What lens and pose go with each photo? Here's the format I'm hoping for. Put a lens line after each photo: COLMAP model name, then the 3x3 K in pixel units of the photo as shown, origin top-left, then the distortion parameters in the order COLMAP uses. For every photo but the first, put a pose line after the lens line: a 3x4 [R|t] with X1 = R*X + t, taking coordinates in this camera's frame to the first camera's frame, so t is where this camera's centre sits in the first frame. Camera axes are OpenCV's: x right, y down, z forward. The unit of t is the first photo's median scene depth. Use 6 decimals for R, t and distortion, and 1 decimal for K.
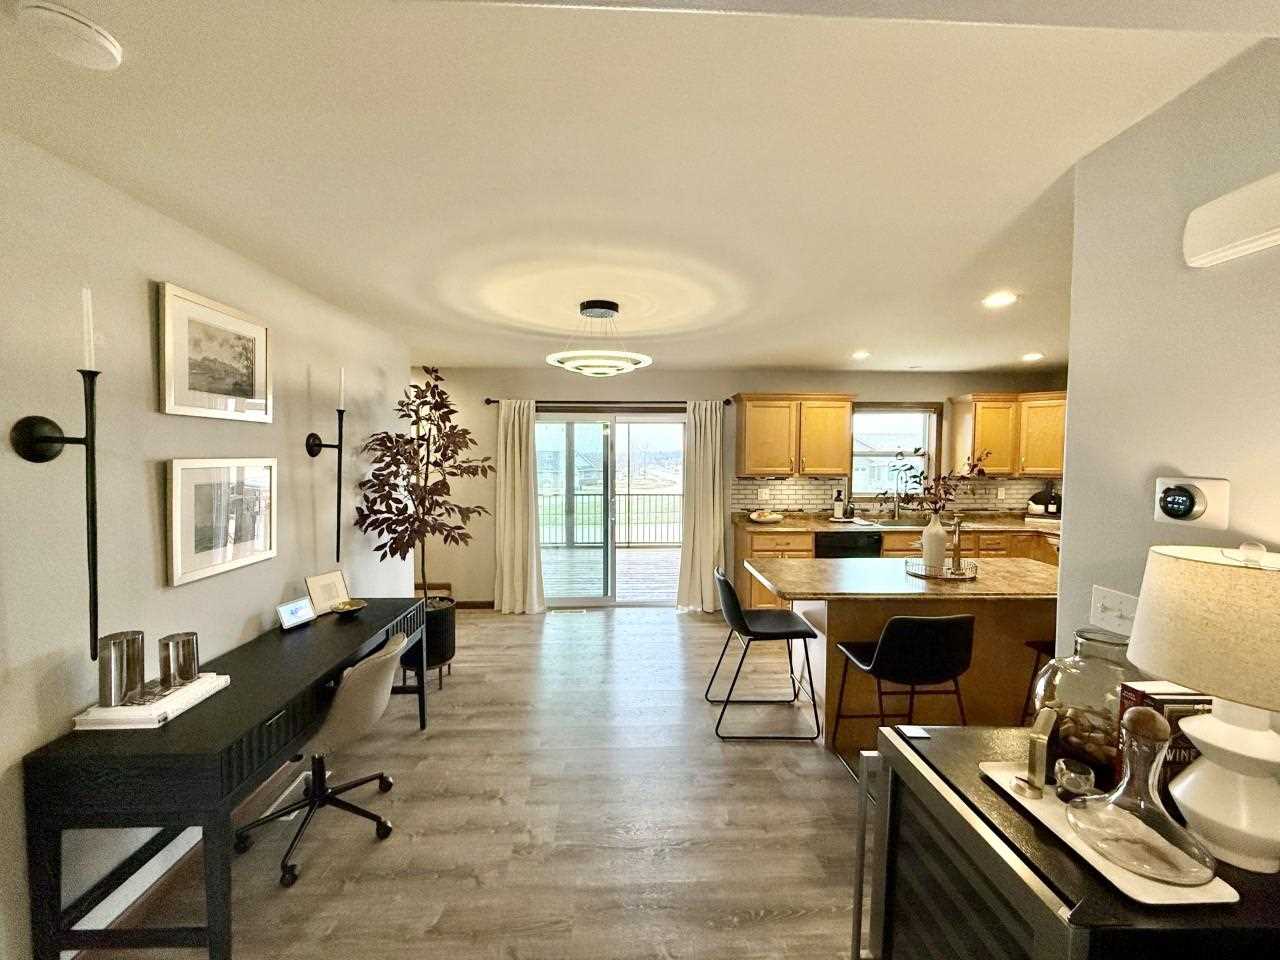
lens RADIAL K [[510.6, 0, 637.1], [0, 510.6, 478.4], [0, 0, 1]] dist [0.002051, -0.000094]
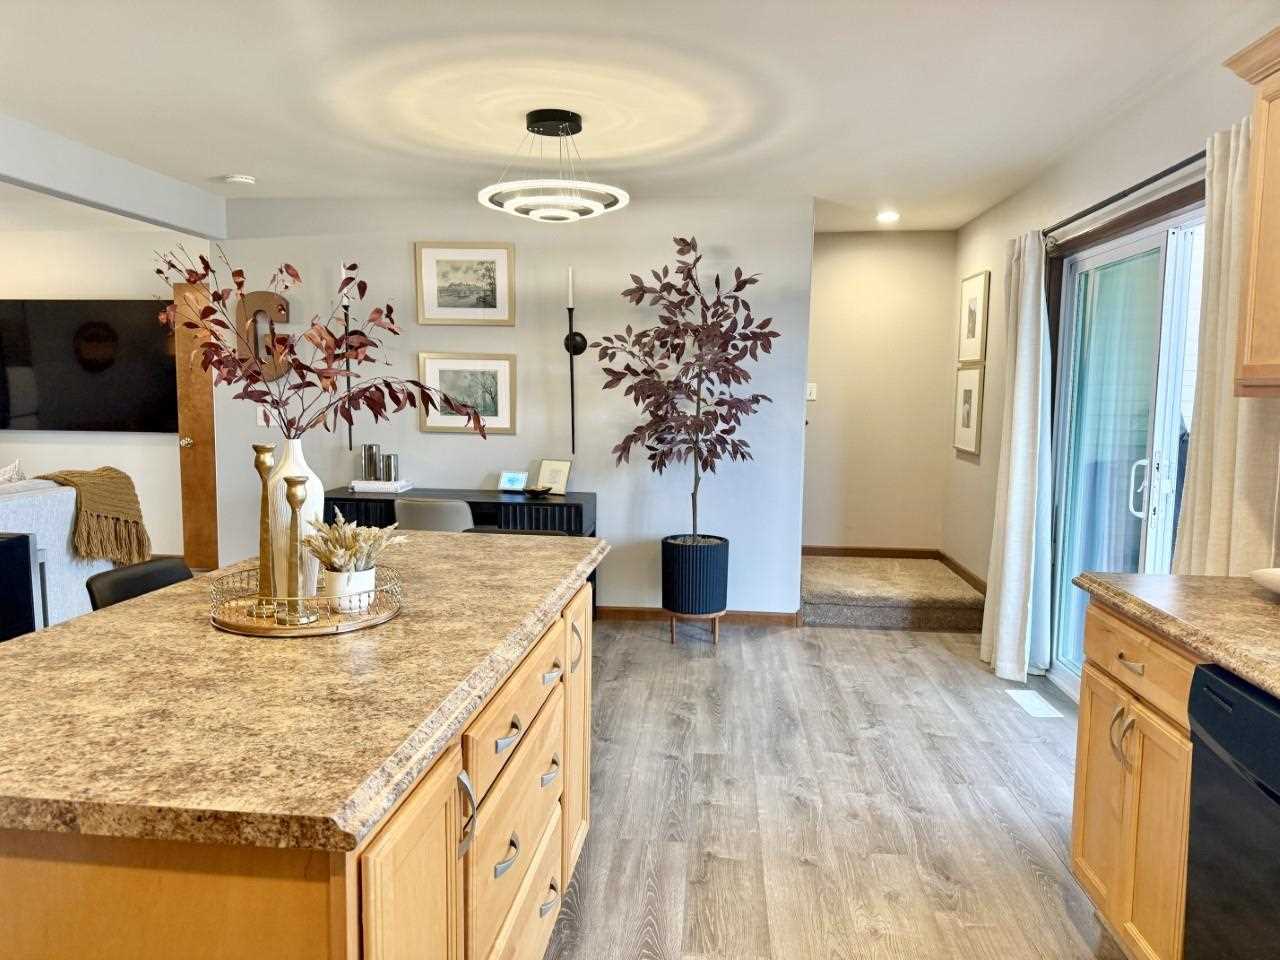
lens RADIAL K [[899.9, 0, 636.9], [0, 899.9, 480.1], [0, 0, 1]] dist [0.085326, -0.116103]
pose [[-0.126643, 0.090328, -0.987827, 0.692778], [-0.063474, 0.993066, 0.098945, 0.013915], [0.989915, 0.075232, -0.120031, 0.757362]]
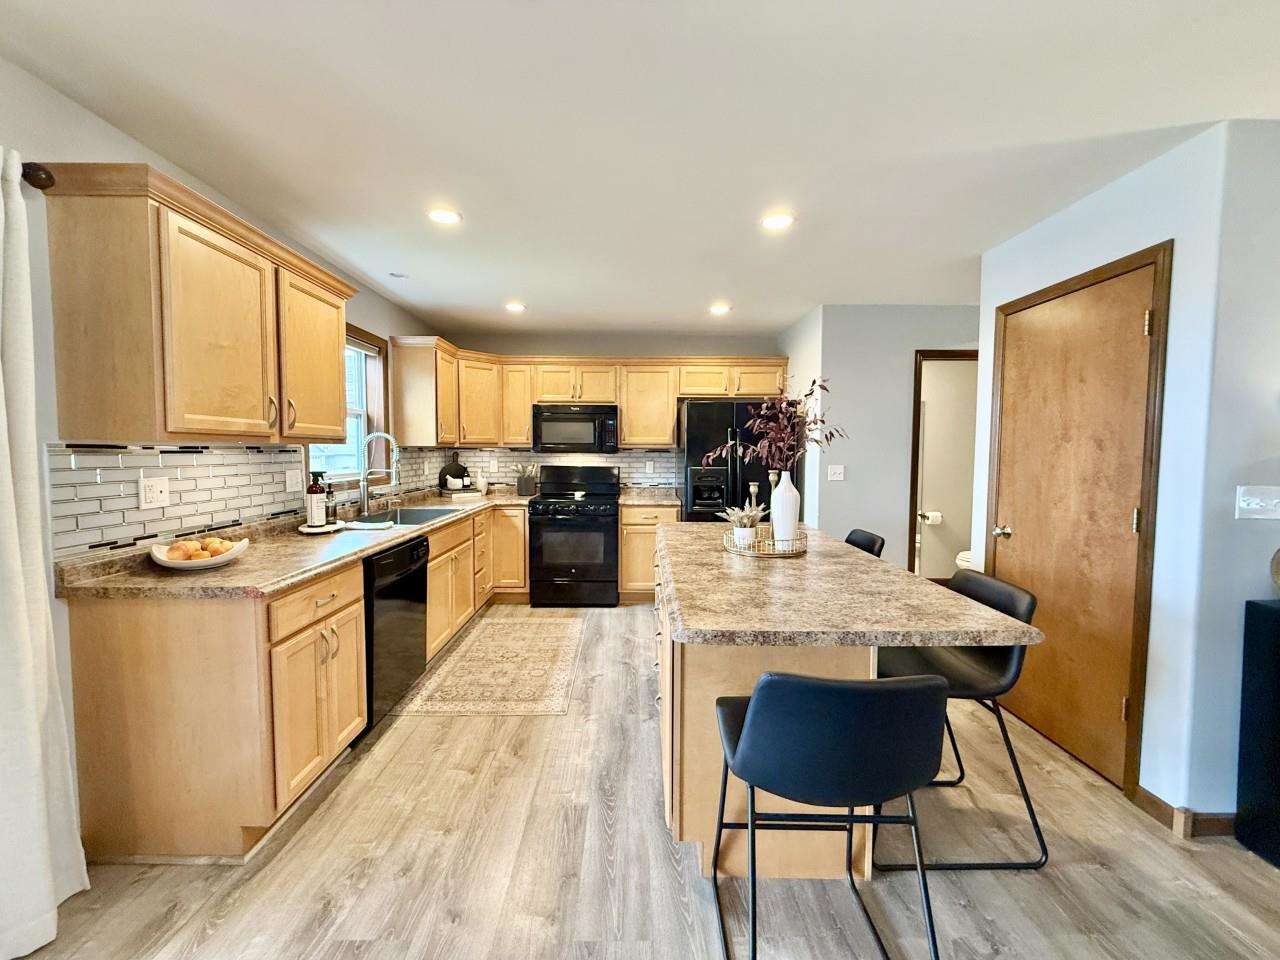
lens RADIAL K [[510.6, 0, 637.1], [0, 510.6, 478.4], [0, 0, 1]] dist [0.002051, -0.000094]
pose [[0.028667, -0.056547, 0.997988, -0.106358], [0.043078, 0.997541, 0.055284, 0.016062], [-0.998660, 0.041407, 0.031033, 0.682979]]
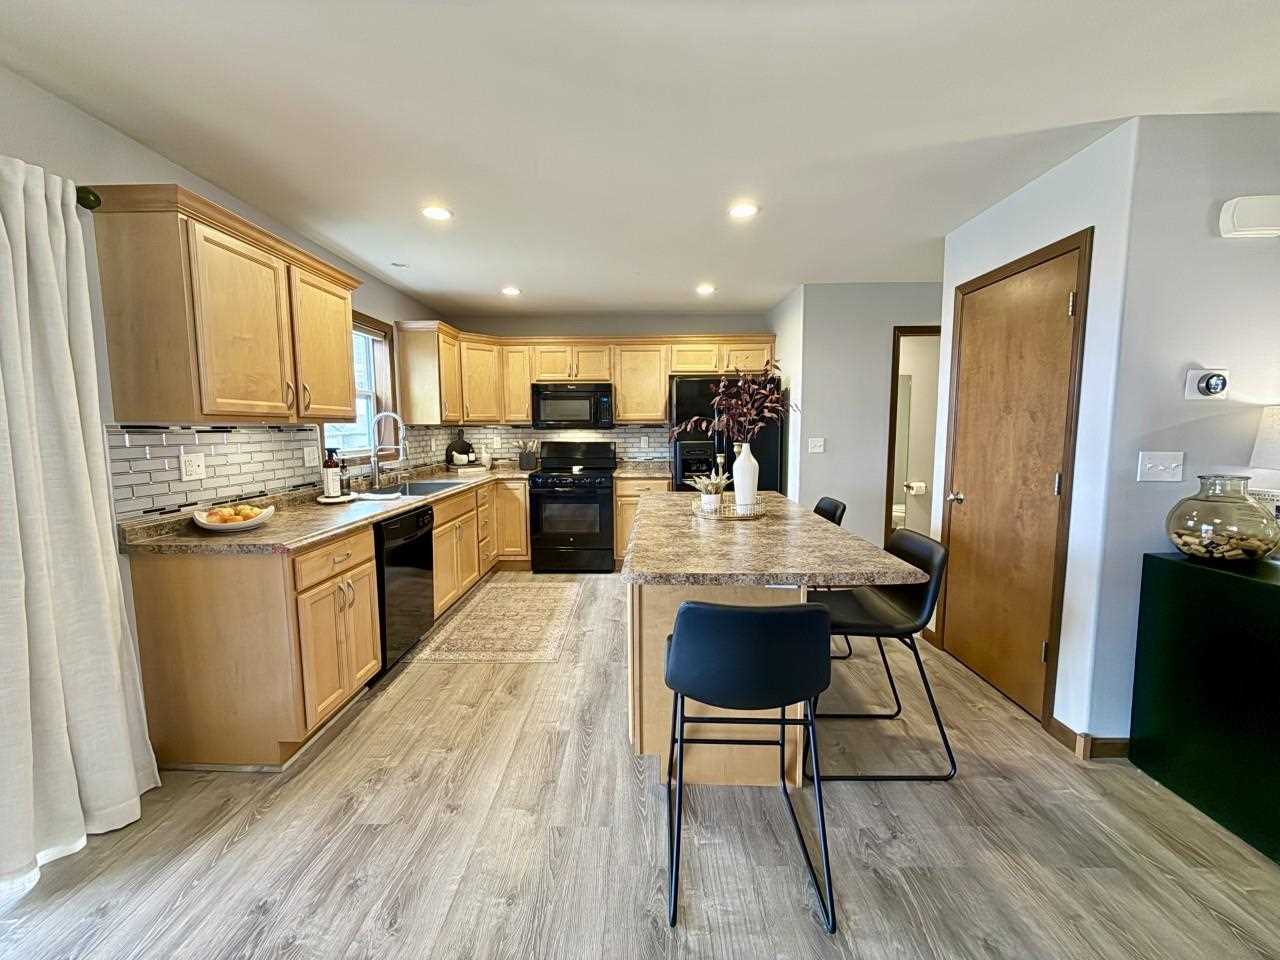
lens RADIAL K [[510.6, 0, 637.1], [0, 510.6, 478.4], [0, 0, 1]] dist [0.002051, -0.000094]
pose [[0.054465, -0.103149, 0.993174, -0.157304], [0.053769, 0.993510, 0.100235, 0.018660], [-0.997067, 0.047942, 0.059658, 0.644844]]
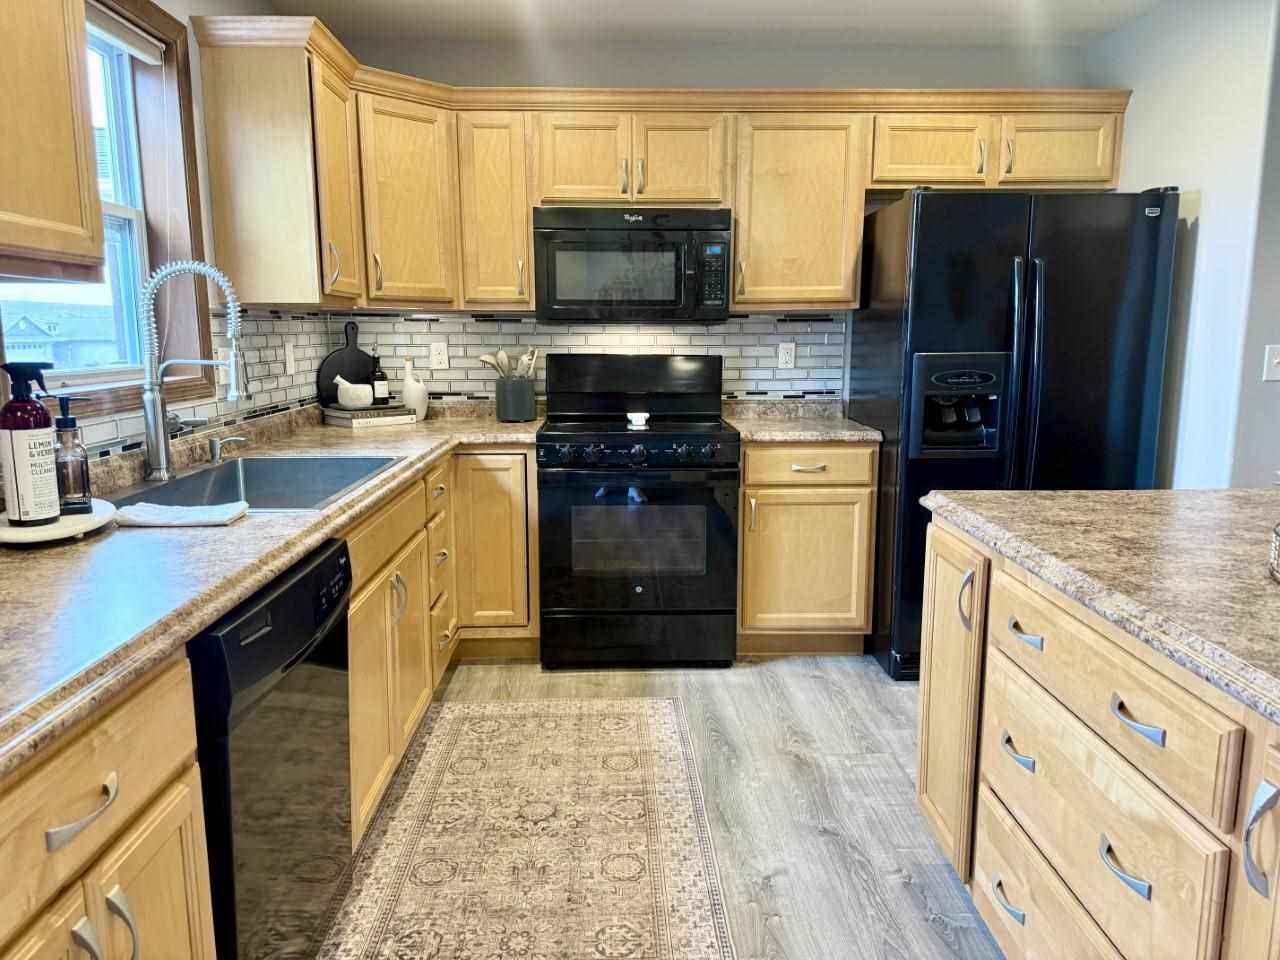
lens RADIAL K [[899.9, 0, 636.9], [0, 899.9, 480.1], [0, 0, 1]] dist [0.085326, -0.116103]
pose [[0.012868, -0.163495, 0.986460, 0.087981], [0.049526, 0.985435, 0.162679, 0.022848], [-0.998690, 0.046762, 0.020778, 0.807378]]
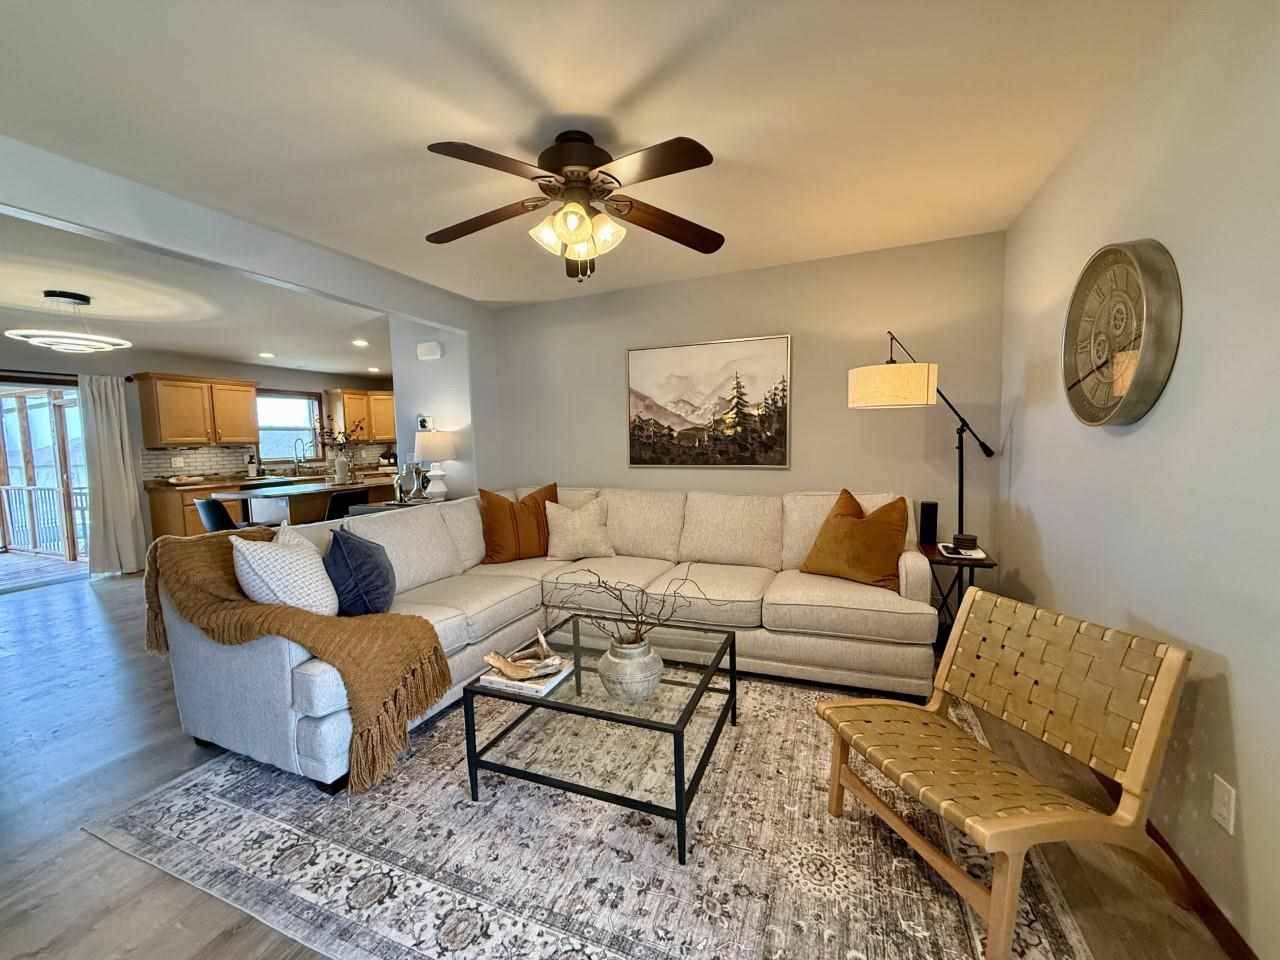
lens RADIAL K [[510.6, 0, 637.1], [0, 510.6, 478.4], [0, 0, 1]] dist [0.002051, -0.000094]
pose [[0.419249, -0.084272, 0.903951, -0.382848], [0.071822, 0.995641, 0.059509, 0.076370], [-0.905026, 0.039975, 0.423474, -0.448407]]
